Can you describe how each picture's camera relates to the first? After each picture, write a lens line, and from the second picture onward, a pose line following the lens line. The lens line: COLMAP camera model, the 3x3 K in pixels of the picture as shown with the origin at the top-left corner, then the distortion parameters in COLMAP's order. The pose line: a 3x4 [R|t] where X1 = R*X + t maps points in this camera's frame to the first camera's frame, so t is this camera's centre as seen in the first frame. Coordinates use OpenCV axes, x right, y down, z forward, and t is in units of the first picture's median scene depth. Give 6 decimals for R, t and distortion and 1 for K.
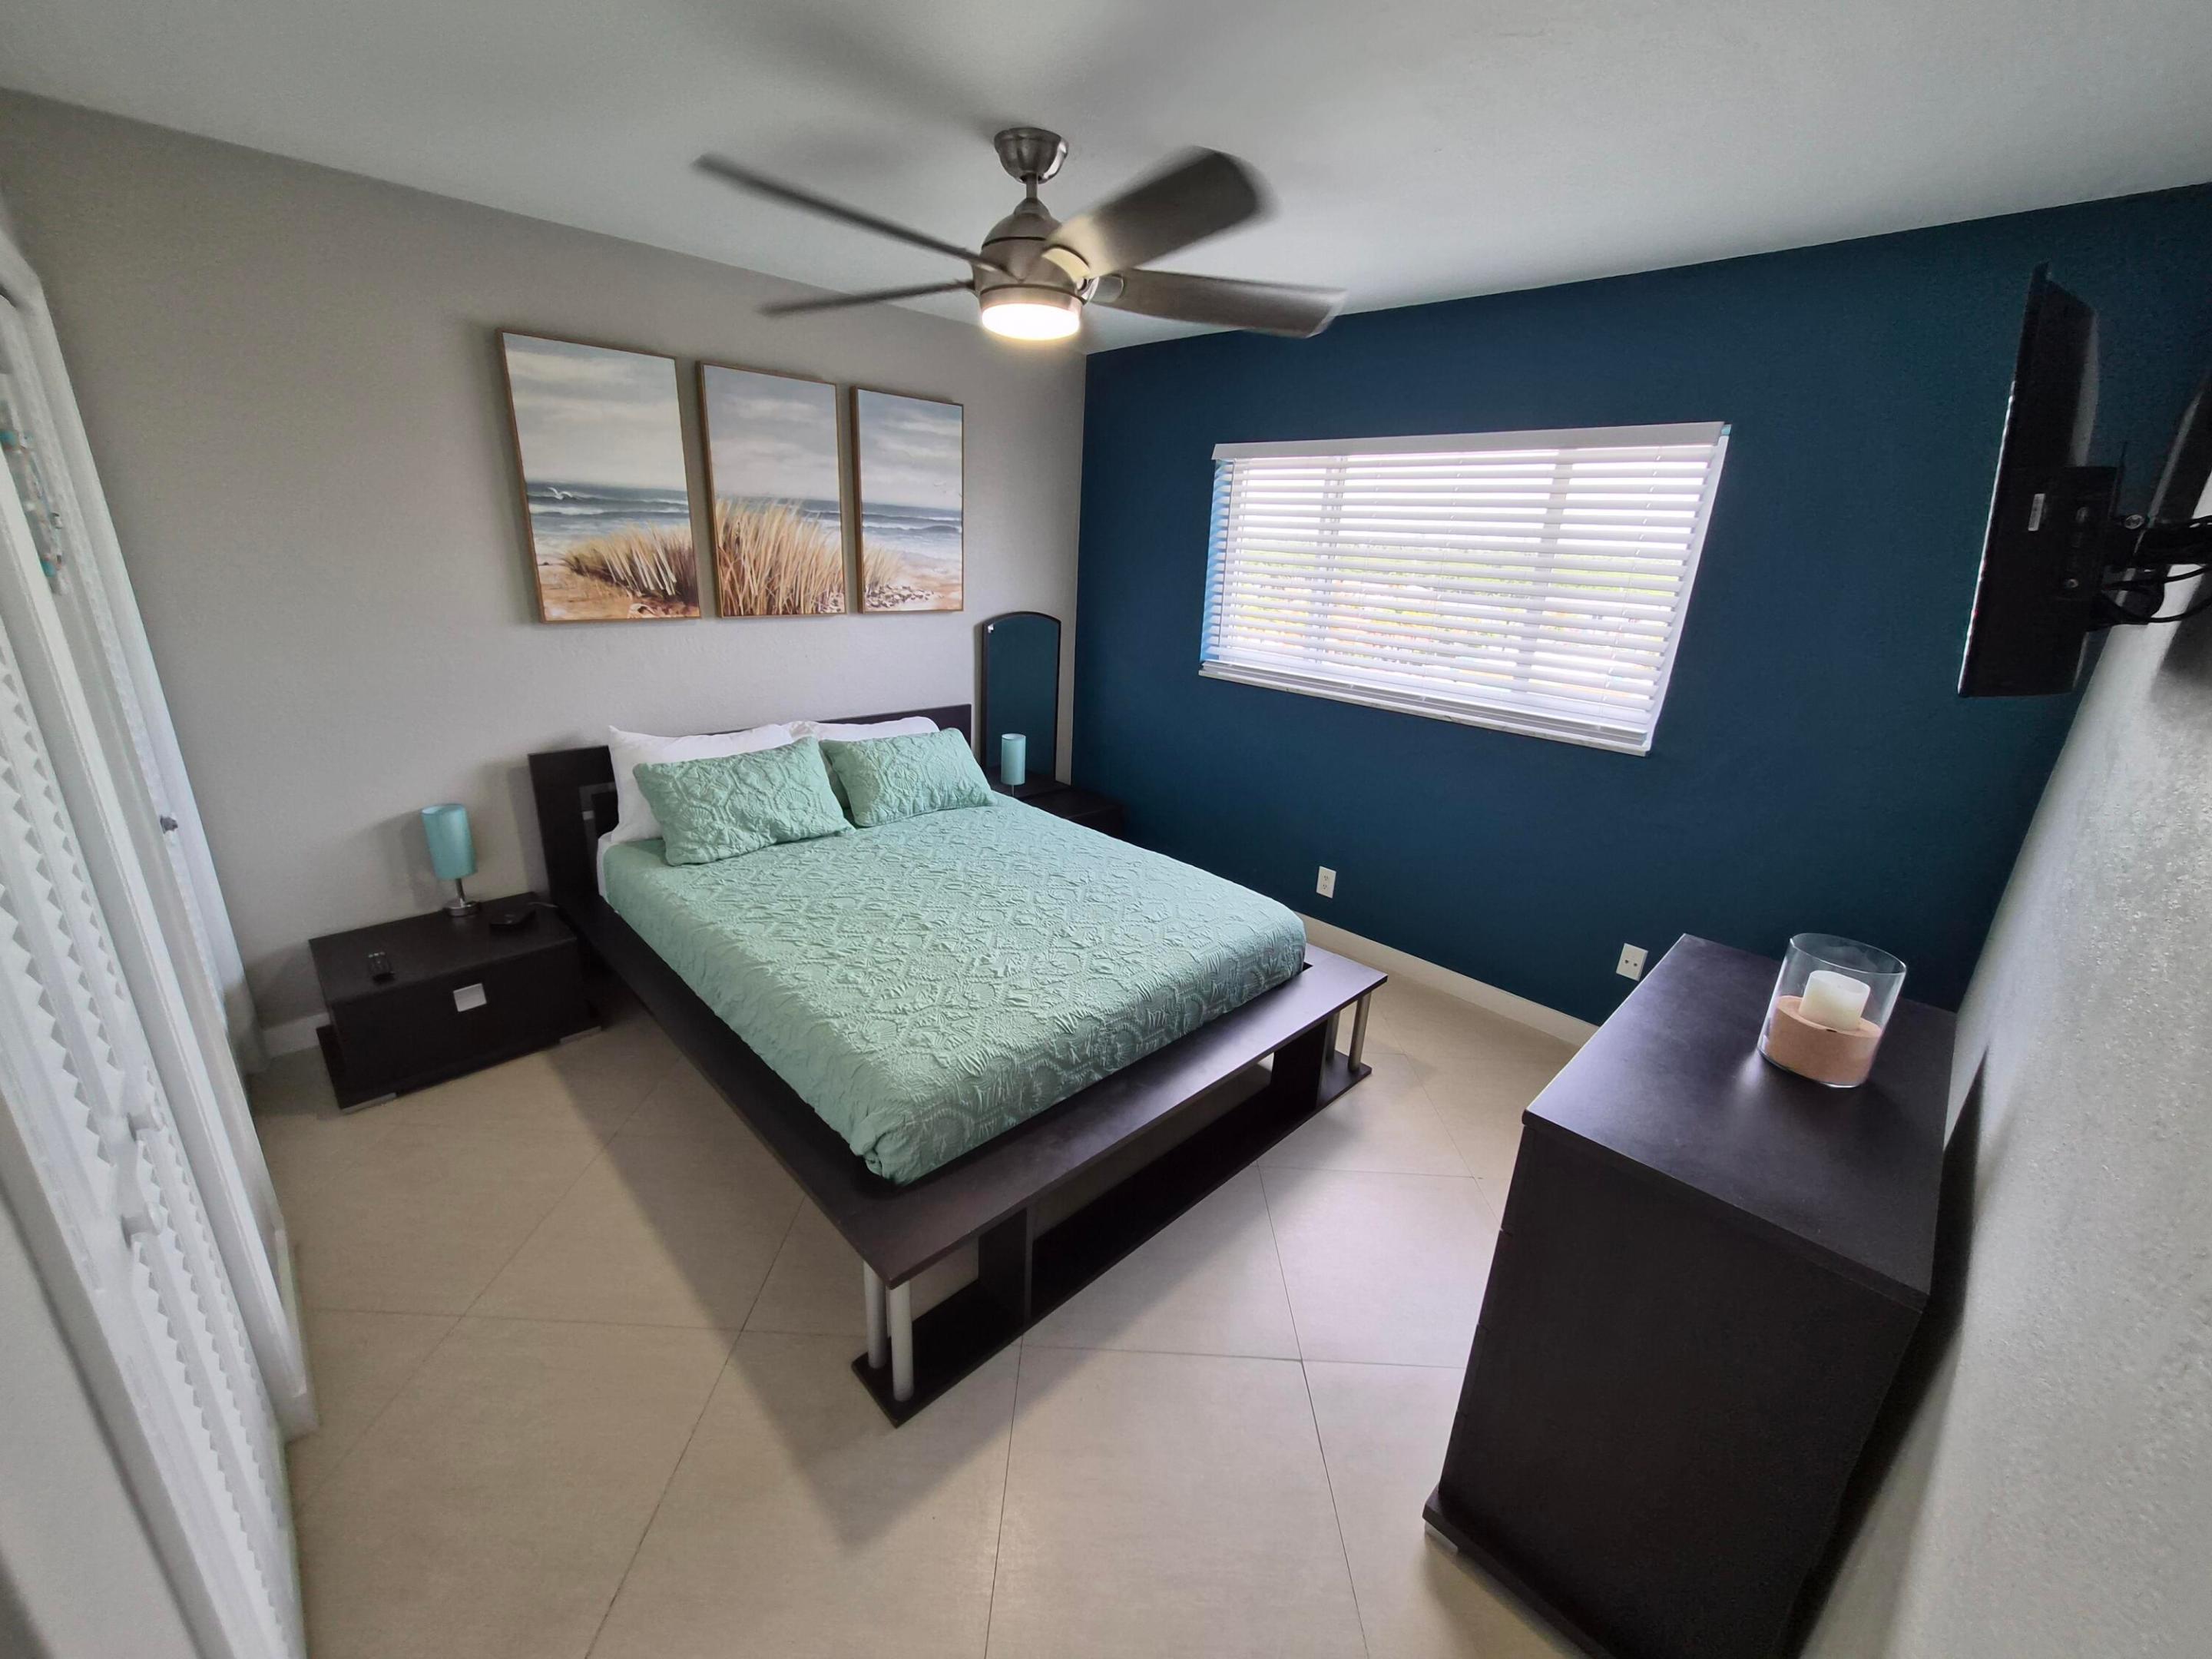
lens RADIAL K [[865.8, 0, 1107.1], [0, 865.8, 830.5], [0, 0, 1]] dist [0.001259, 0.000654]
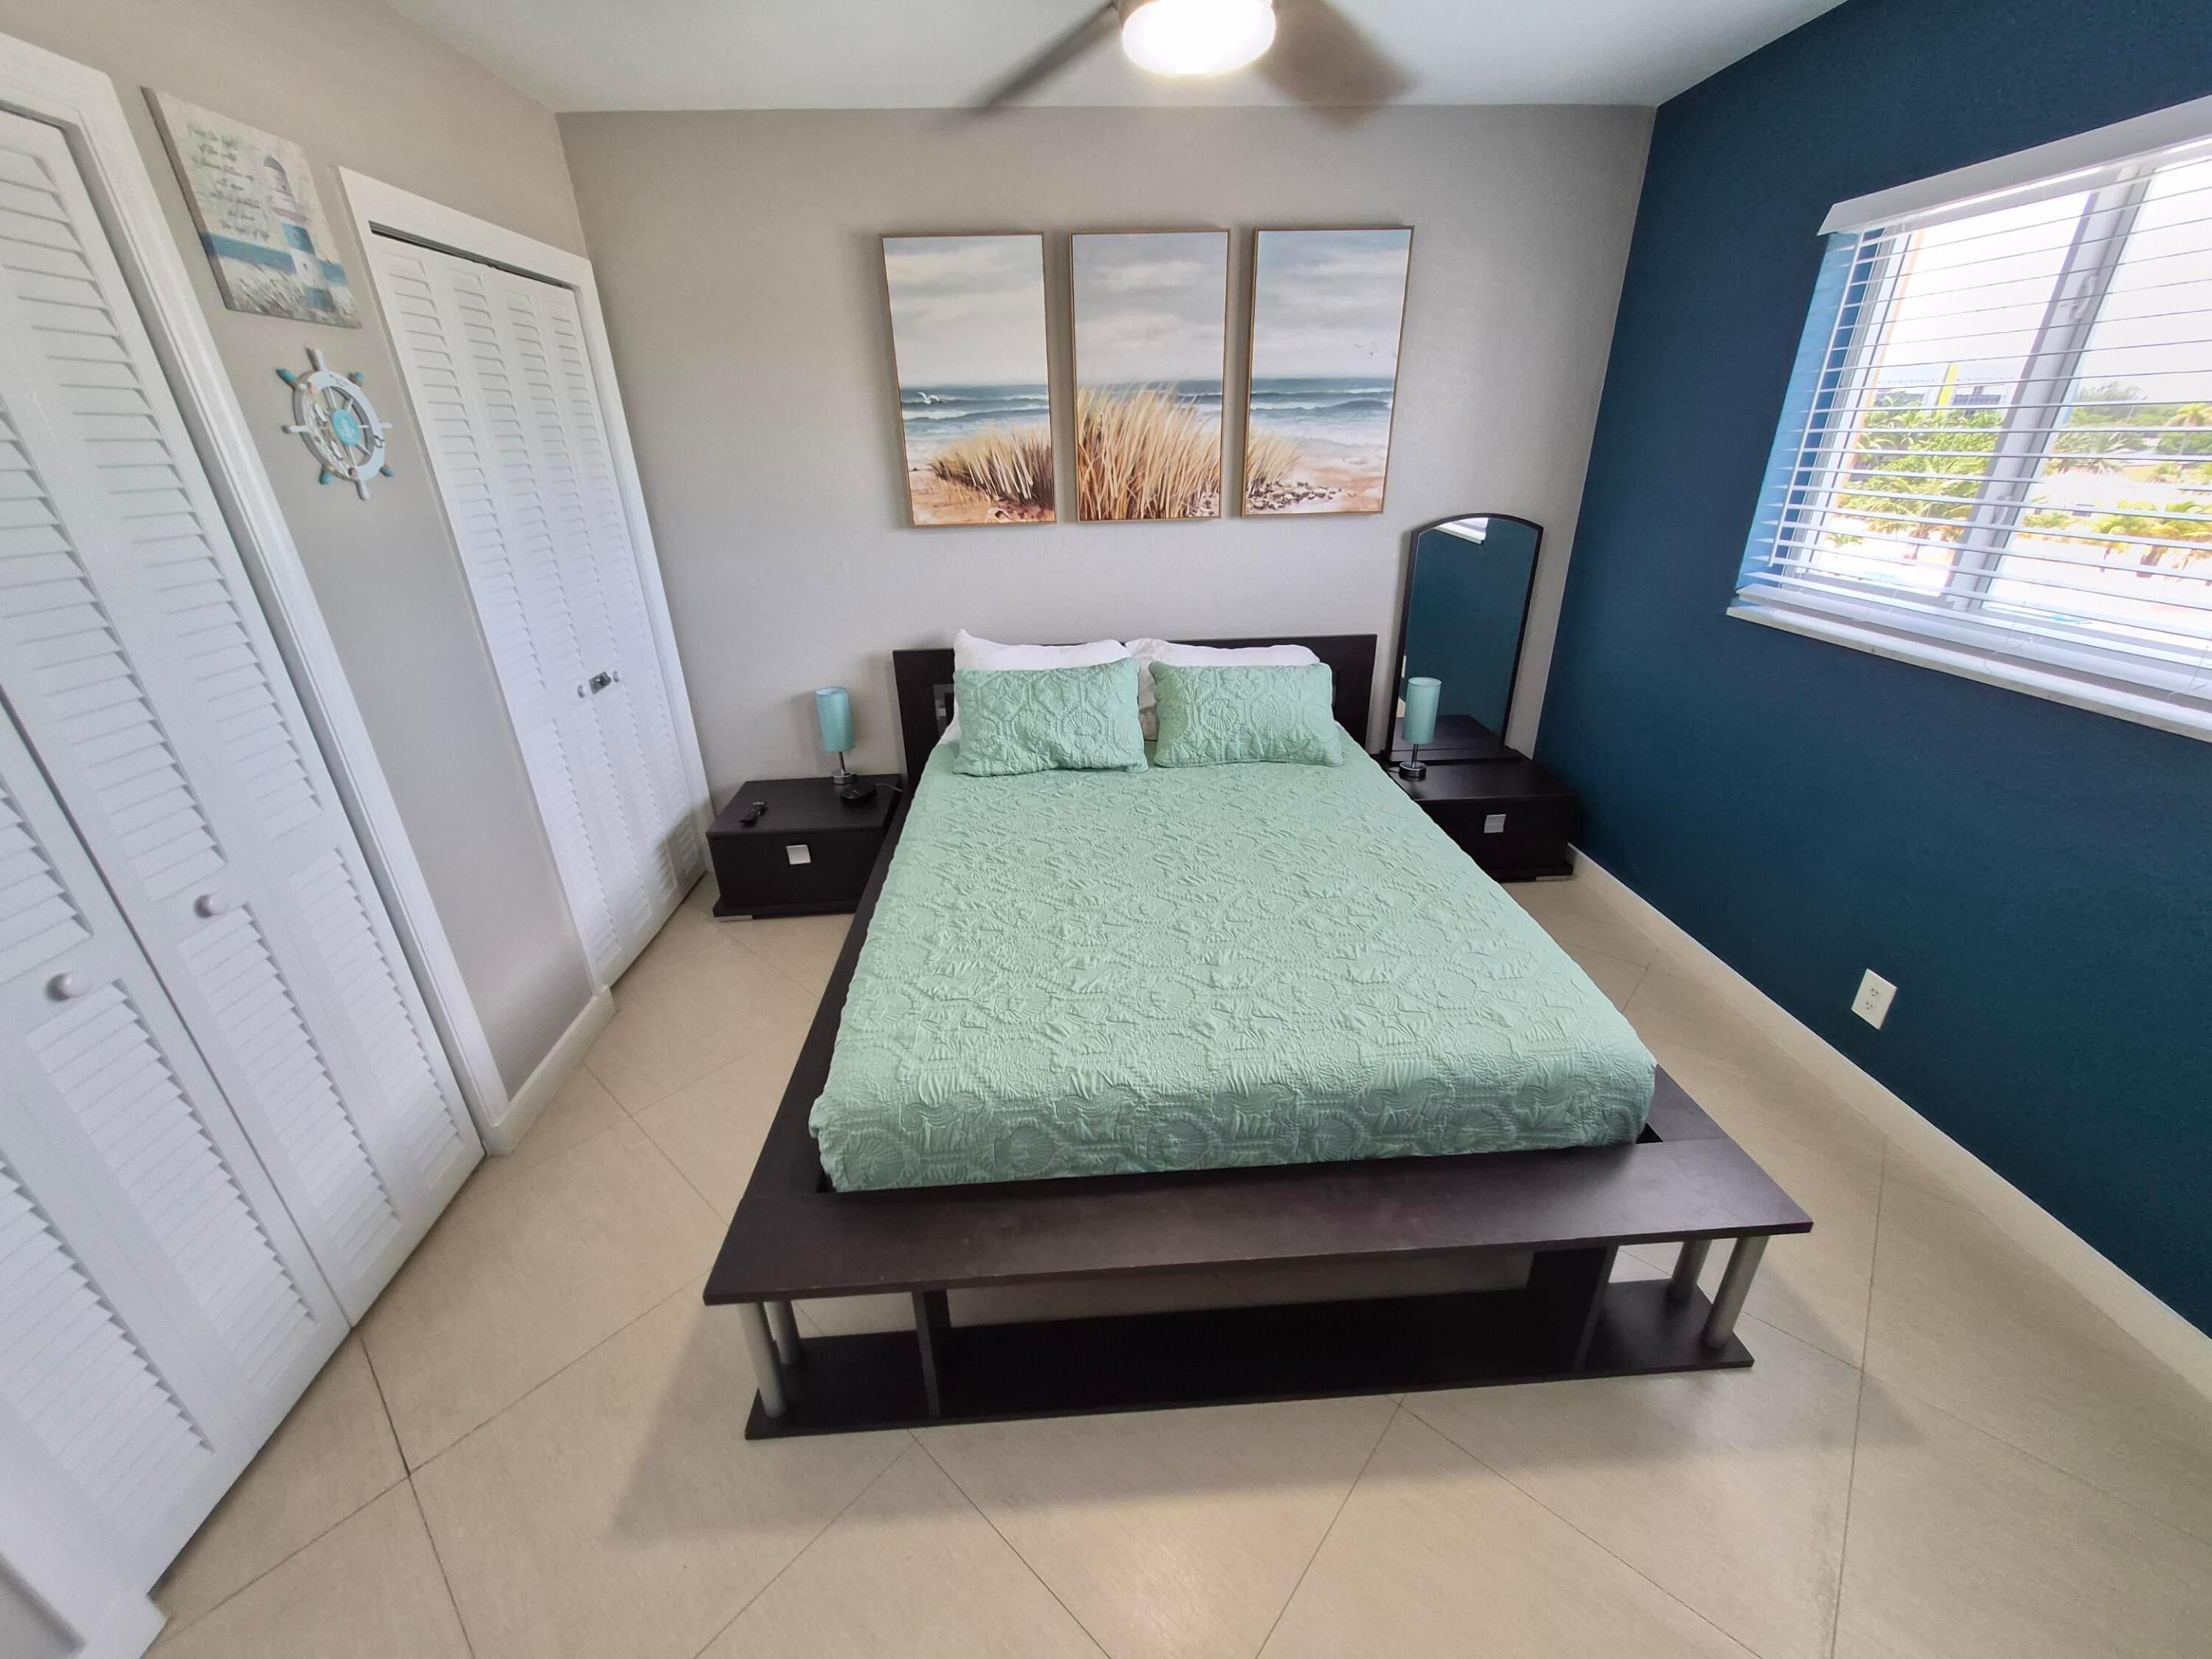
lens RADIAL K [[865.8, 0, 1113.4], [0, 865.8, 830.4], [0, 0, 1]] dist [0.001259, 0.000654]
pose [[0.751927, 0.214254, -0.623459, 0.265320], [-0.156808, 0.976699, 0.146526, -0.066981], [0.640326, -0.012413, 0.768003, 0.319323]]
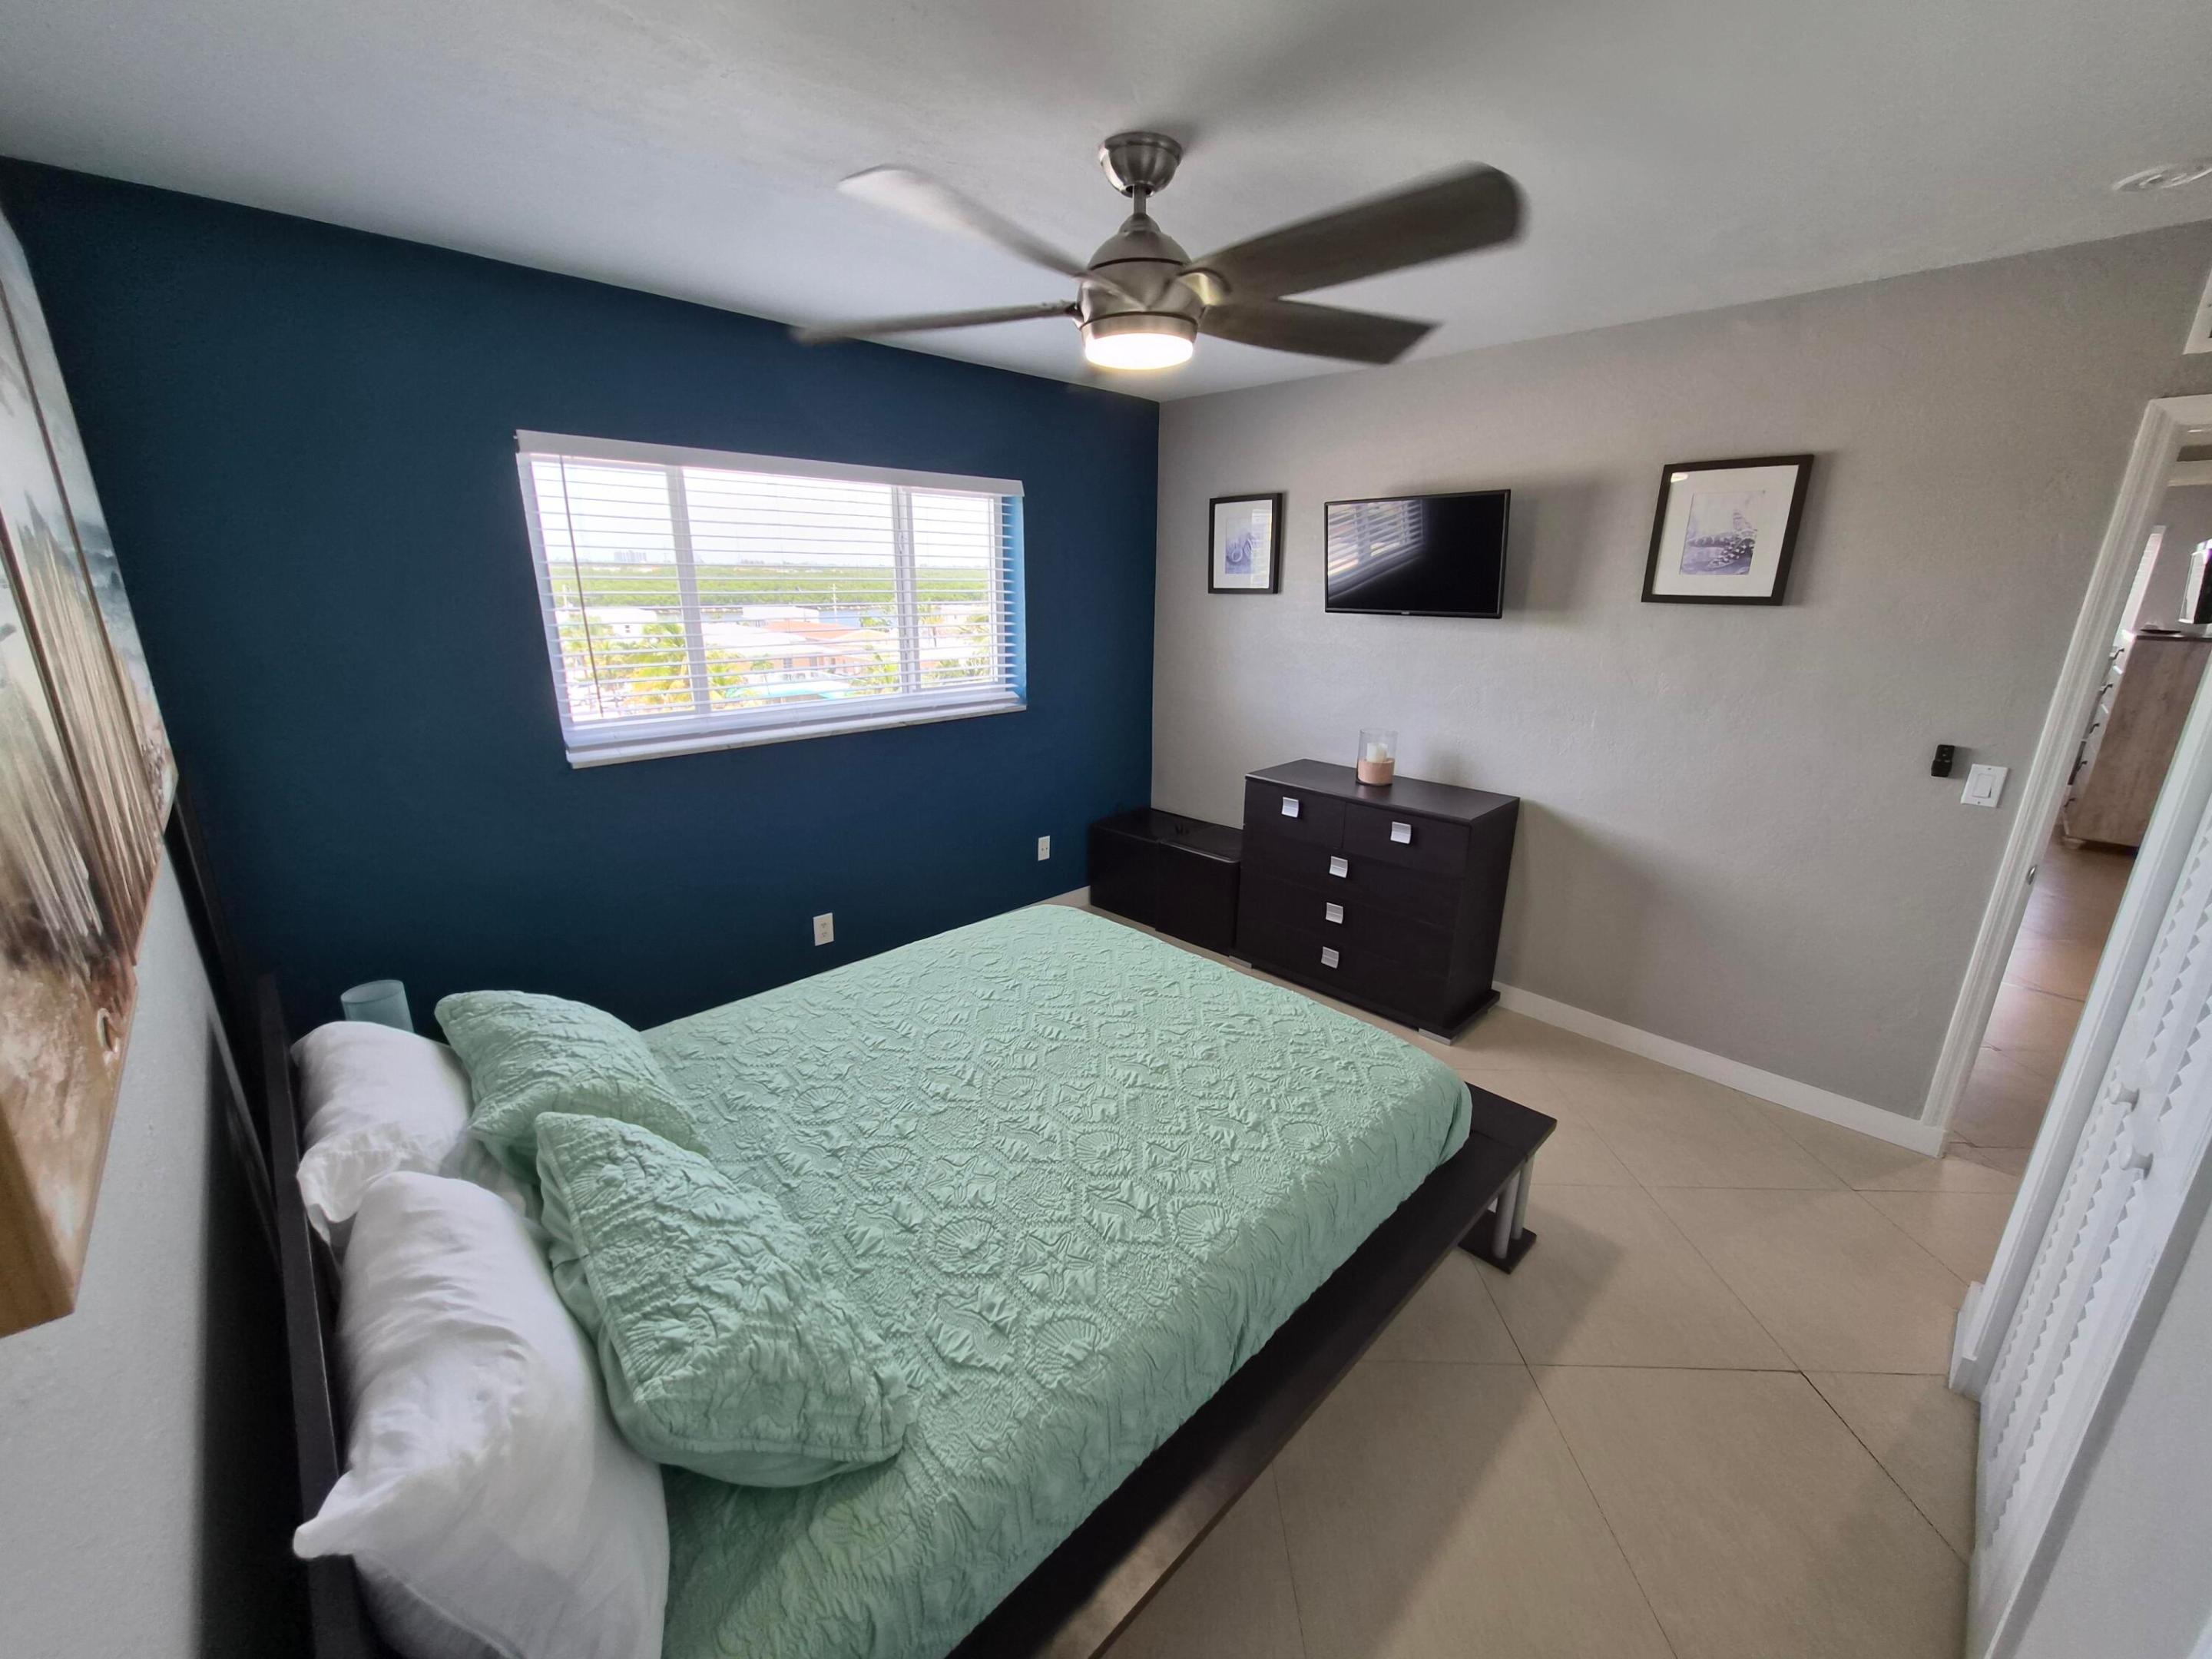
lens RADIAL K [[865.8, 0, 1088.0], [0, 865.8, 832.8], [0, 0, 1]] dist [0.001259, 0.000654]
pose [[0.010169, -0.332120, 0.943182, -0.750332], [0.306488, 0.898868, 0.313211, -0.303917], [-0.951820, 0.285889, 0.110931, 0.754291]]
